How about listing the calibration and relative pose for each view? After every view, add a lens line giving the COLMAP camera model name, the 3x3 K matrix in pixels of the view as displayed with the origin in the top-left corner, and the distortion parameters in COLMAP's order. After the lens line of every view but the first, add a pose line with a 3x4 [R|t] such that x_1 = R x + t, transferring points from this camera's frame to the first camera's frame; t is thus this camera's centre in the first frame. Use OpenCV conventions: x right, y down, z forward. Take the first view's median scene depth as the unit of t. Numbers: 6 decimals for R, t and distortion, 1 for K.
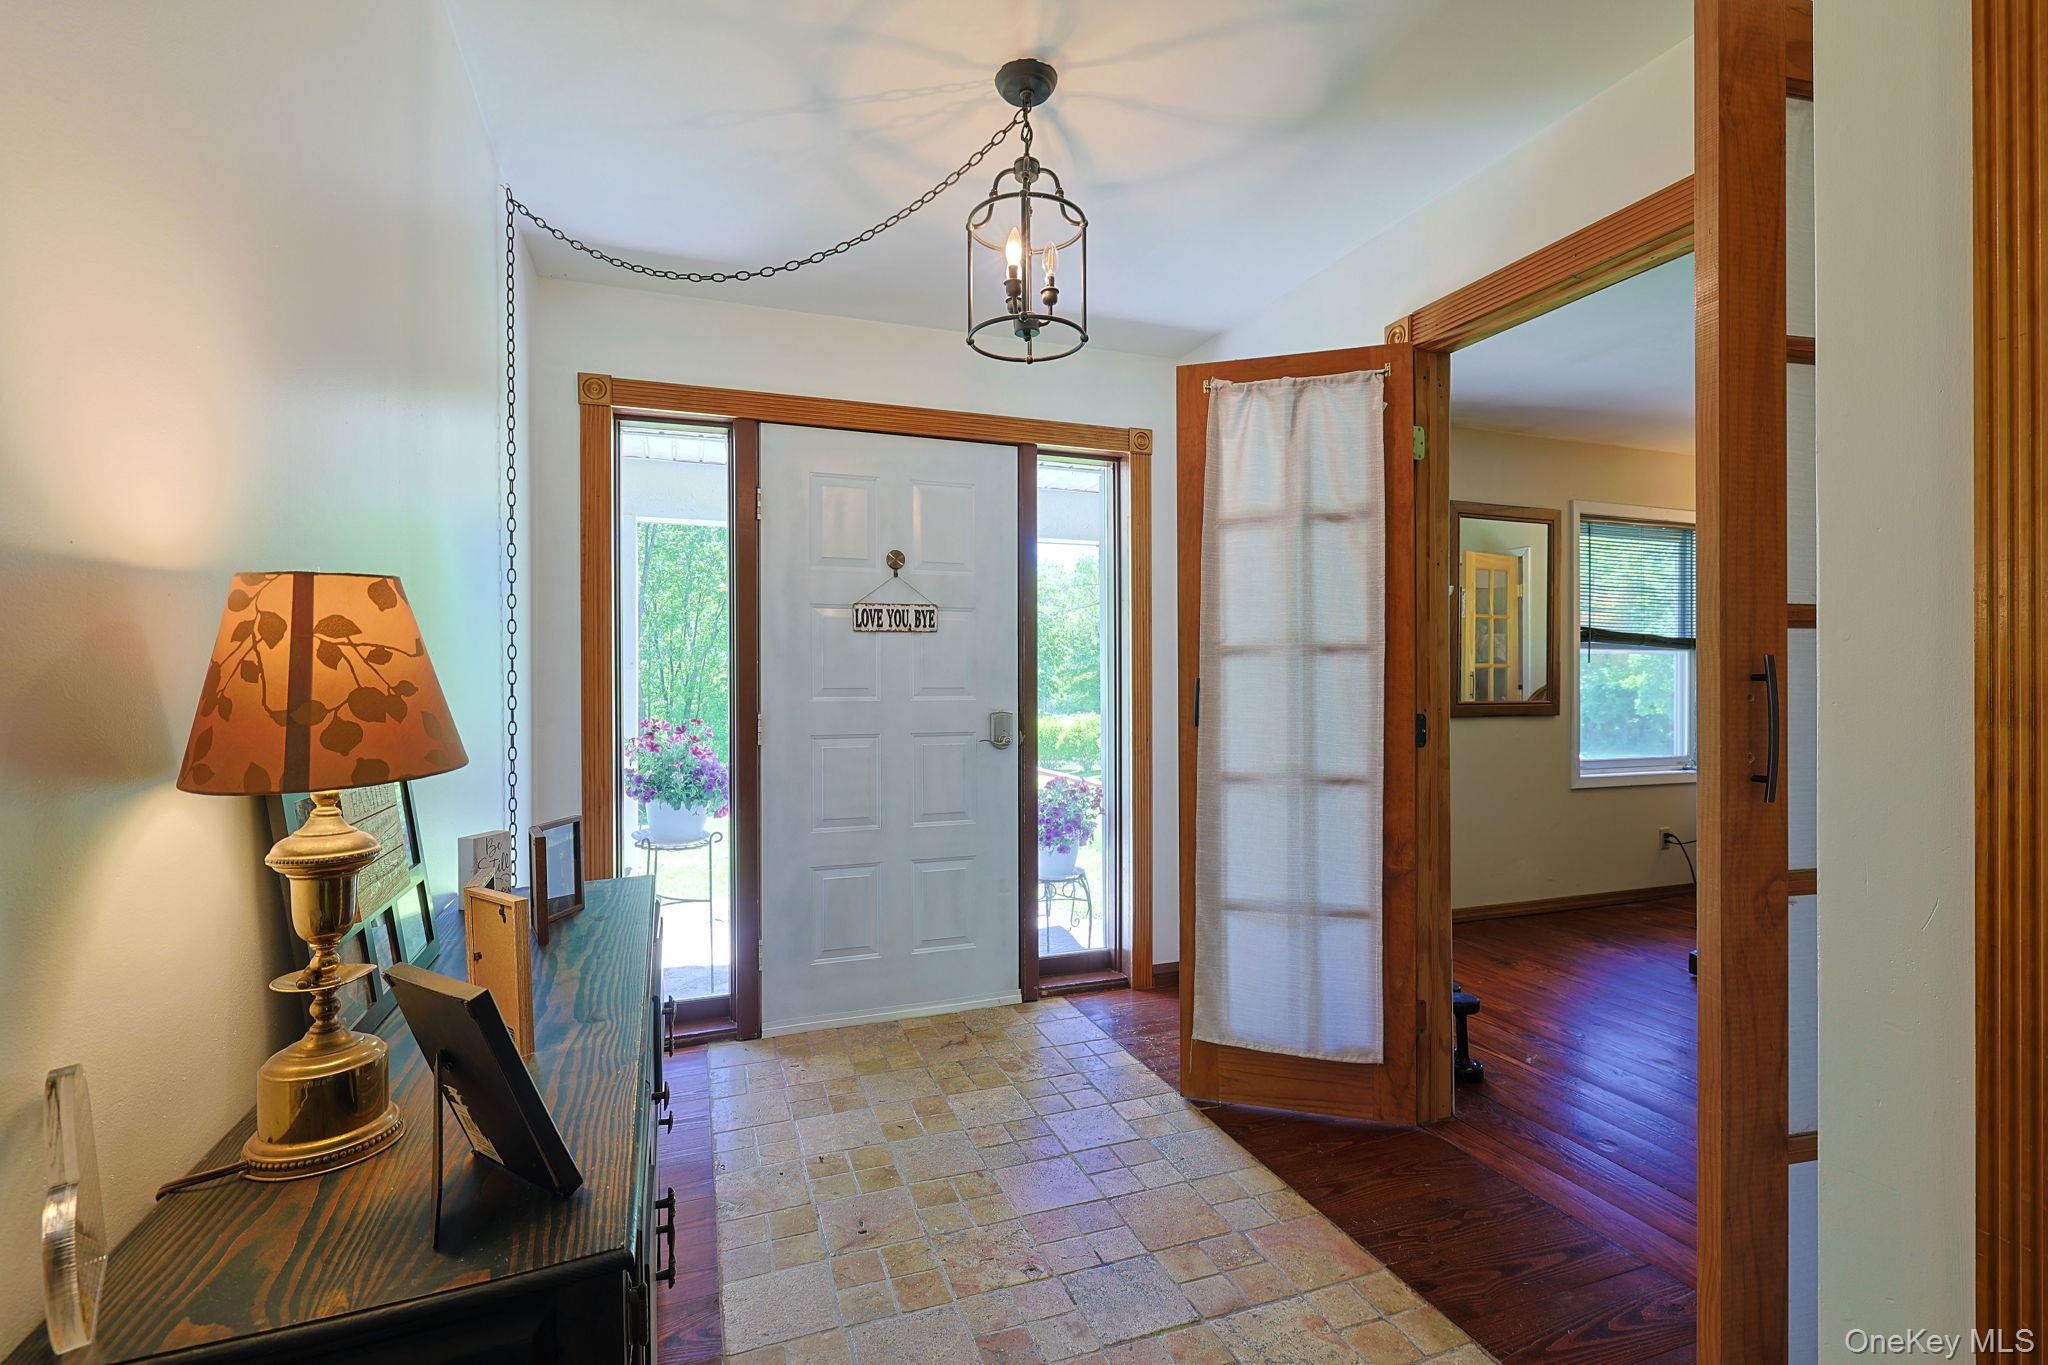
lens RADIAL K [[906.5, 0, 1018.5], [0, 906.5, 685.5], [0, 0, 1]] dist [-0.001215, 0.000925]
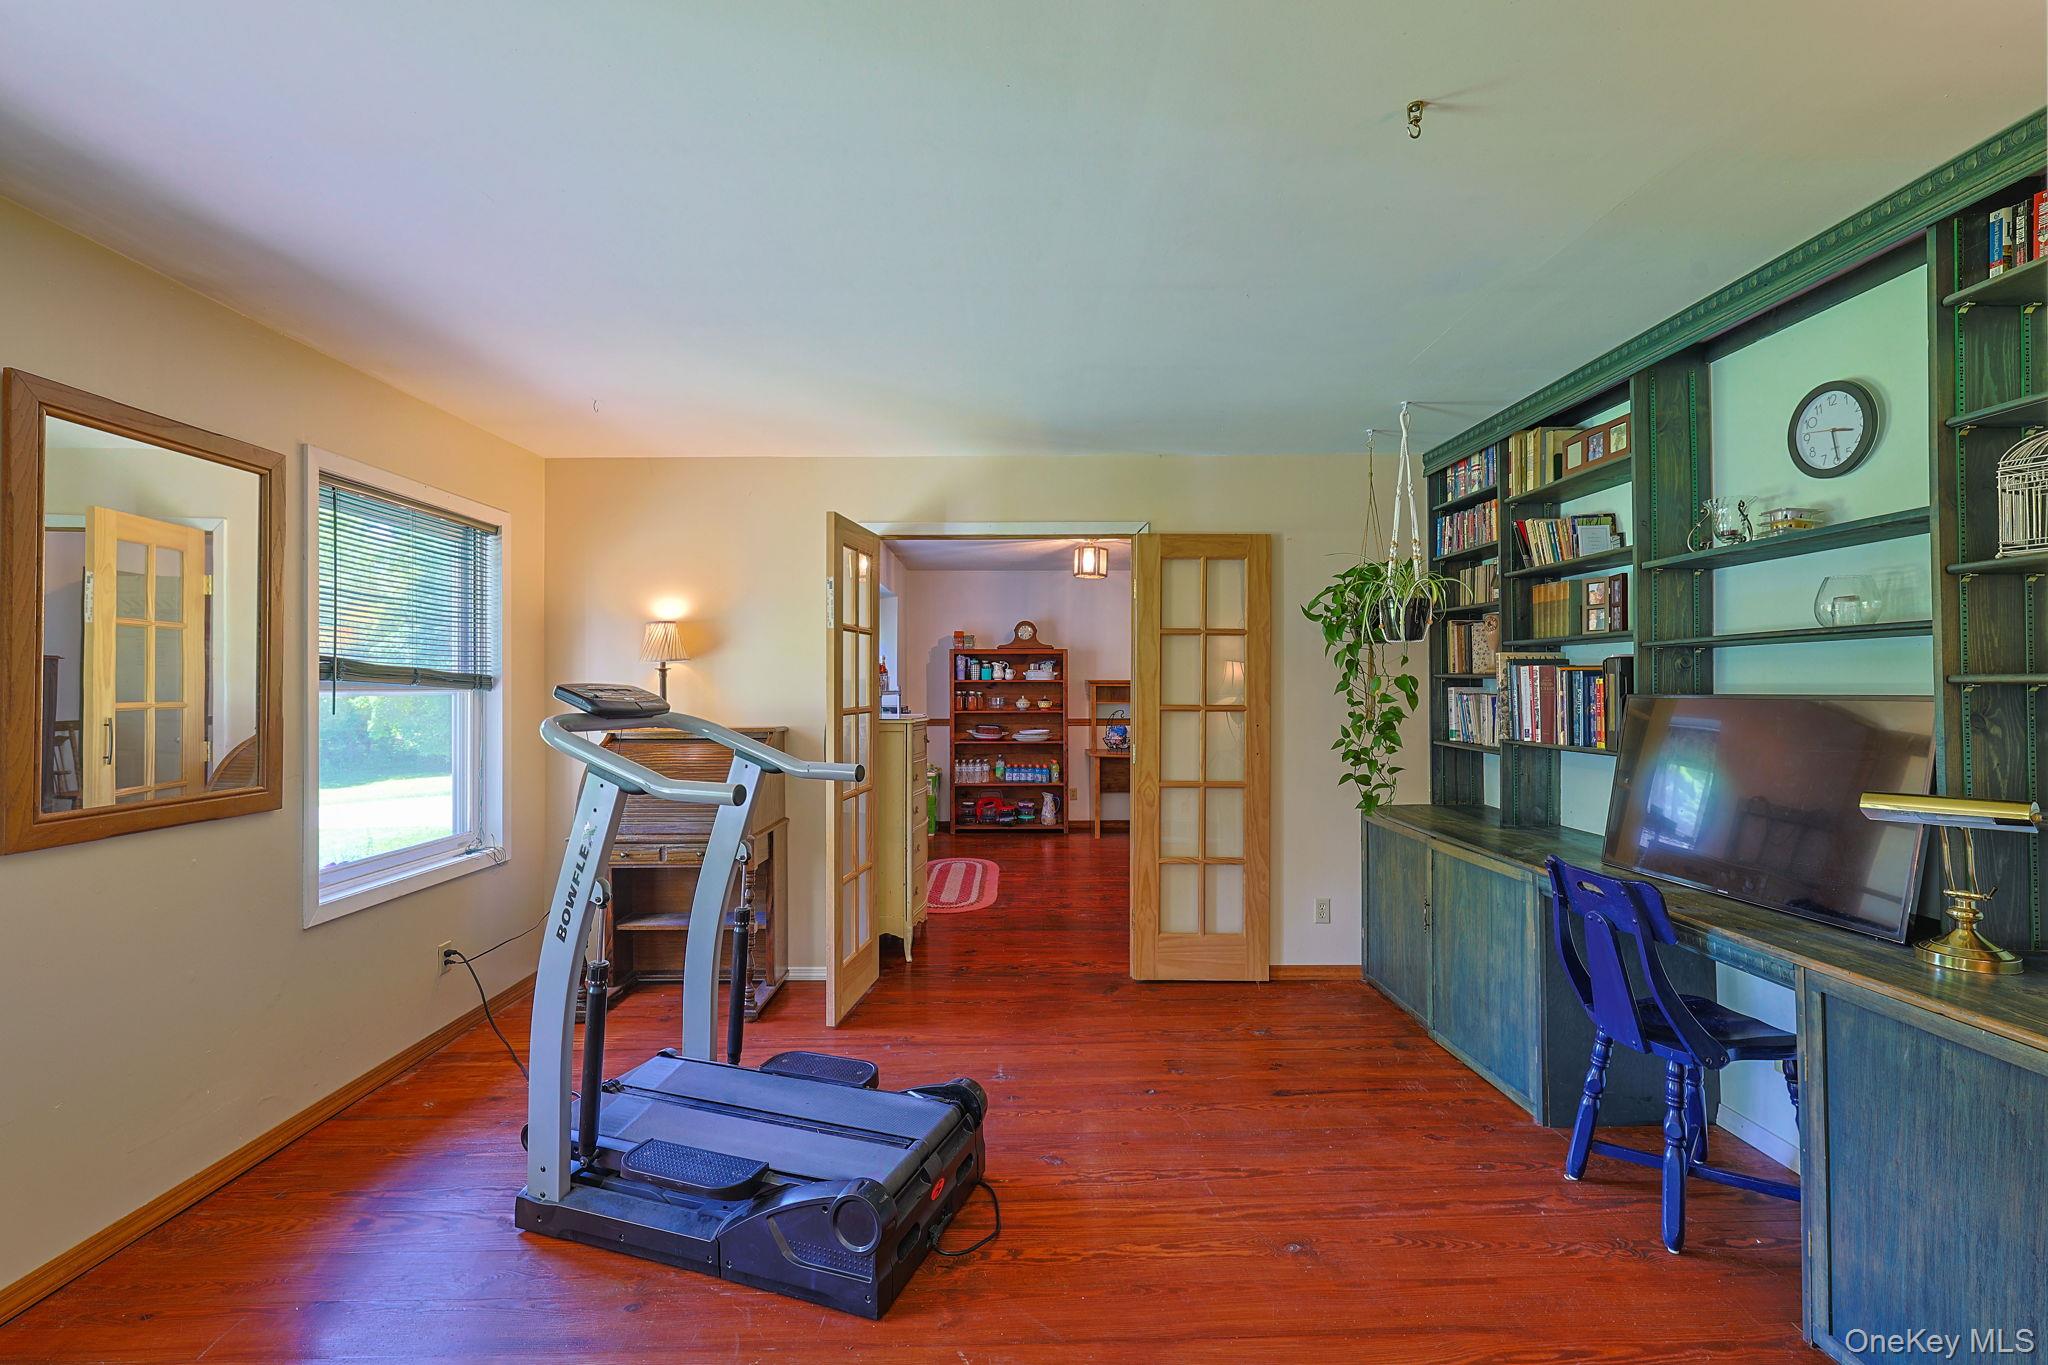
lens RADIAL K [[906.5, 0, 1026.7], [0, 906.5, 682.6], [0, 0, 1]] dist [-0.001215, 0.000925]
pose [[0.329745, 0.005405, 0.944054, 0.185505], [0.005061, 0.999959, -0.007493, -0.036835], [-0.944056, 0.007248, 0.329705, 0.322092]]
